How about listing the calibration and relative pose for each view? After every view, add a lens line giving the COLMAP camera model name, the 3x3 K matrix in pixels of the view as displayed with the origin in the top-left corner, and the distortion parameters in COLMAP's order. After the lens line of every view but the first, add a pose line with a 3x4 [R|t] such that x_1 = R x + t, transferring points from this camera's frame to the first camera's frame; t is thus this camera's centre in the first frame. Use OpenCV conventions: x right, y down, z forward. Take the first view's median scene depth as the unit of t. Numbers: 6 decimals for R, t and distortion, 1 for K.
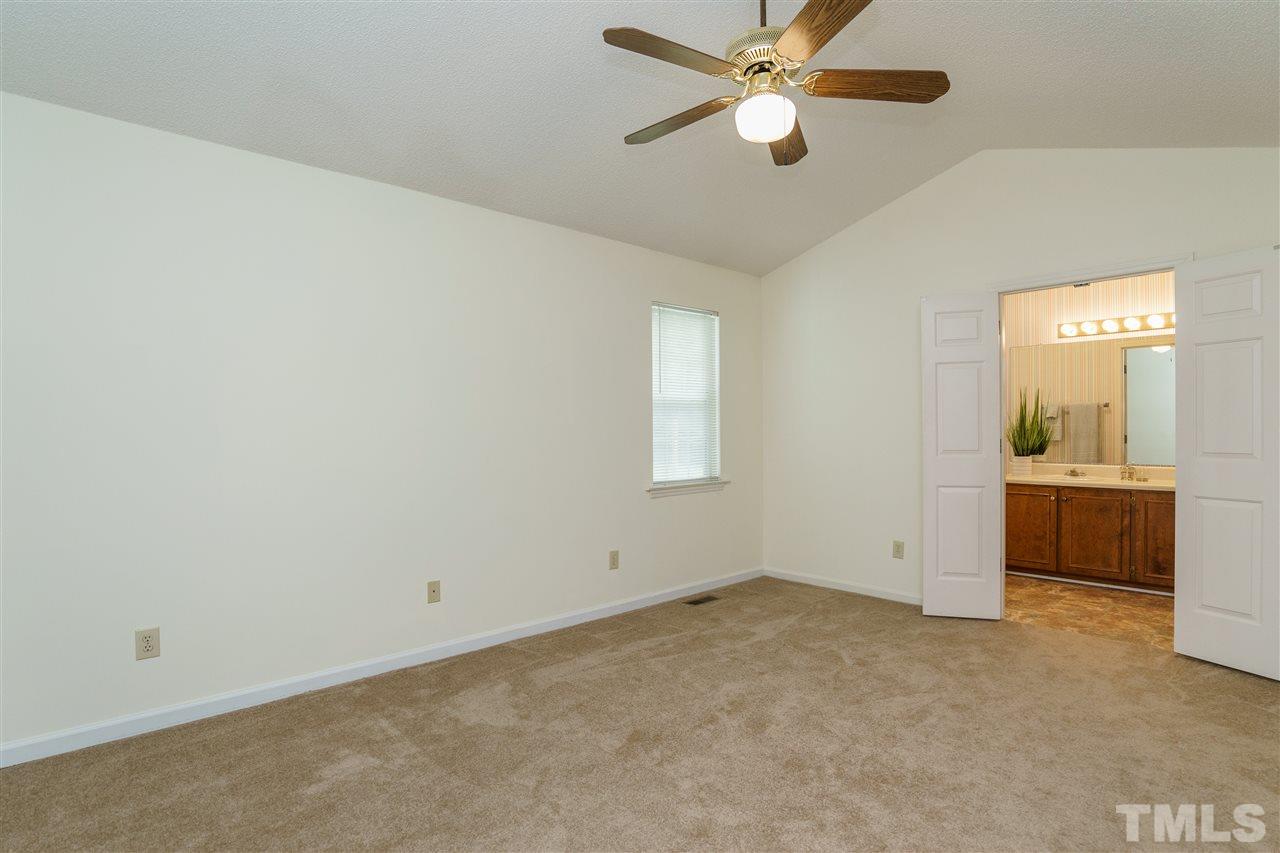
lens RADIAL K [[716.1, 0, 632.0], [0, 716.1, 428.9], [0, 0, 1]] dist [-0.028616, 0.003546]
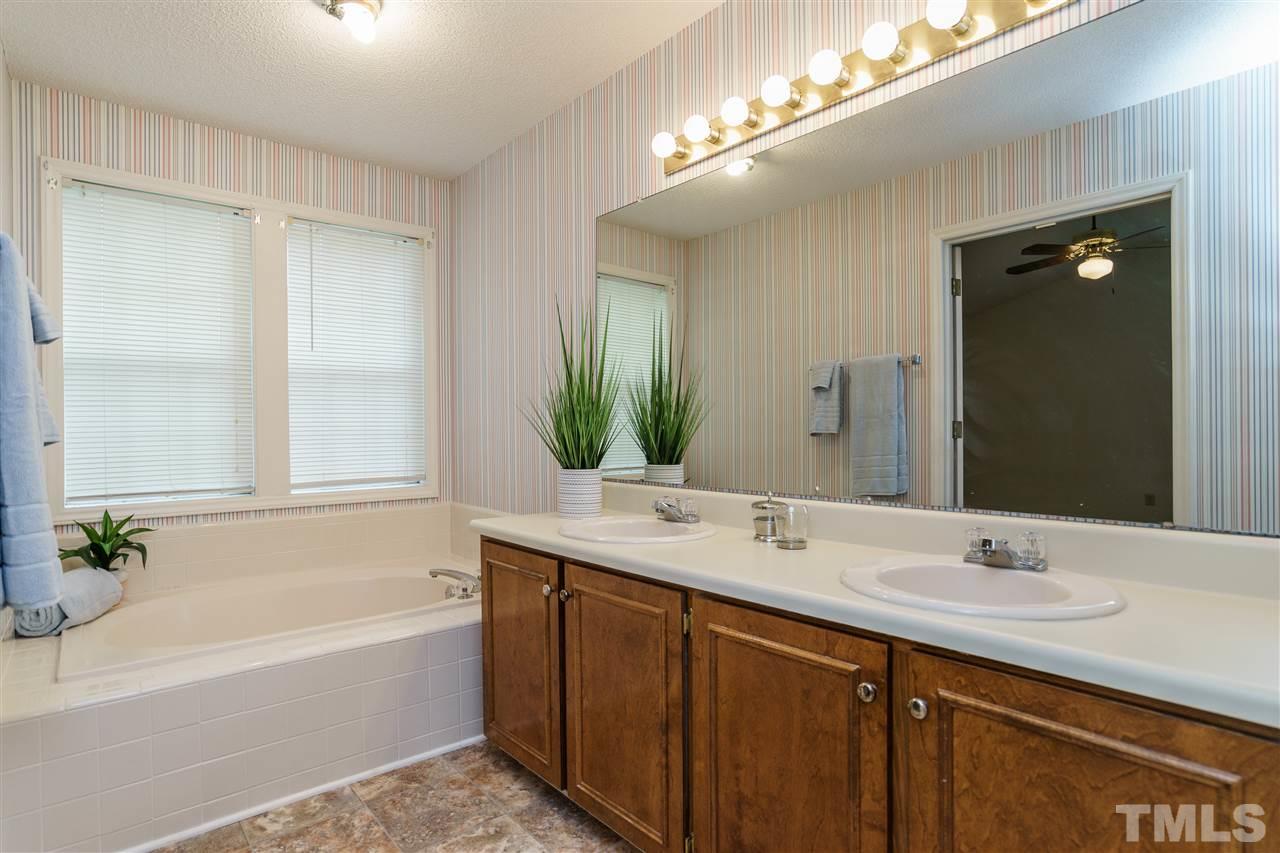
lens RADIAL K [[716.1, 0, 646.5], [0, 716.1, 436.6], [0, 0, 1]] dist [-0.028616, 0.003546]
pose [[0.999995, 0.002098, 0.002495, 0.645042], [-0.002153, 0.999752, 0.022145, 0.013792], [-0.002448, -0.022150, 0.999752, 0.648567]]
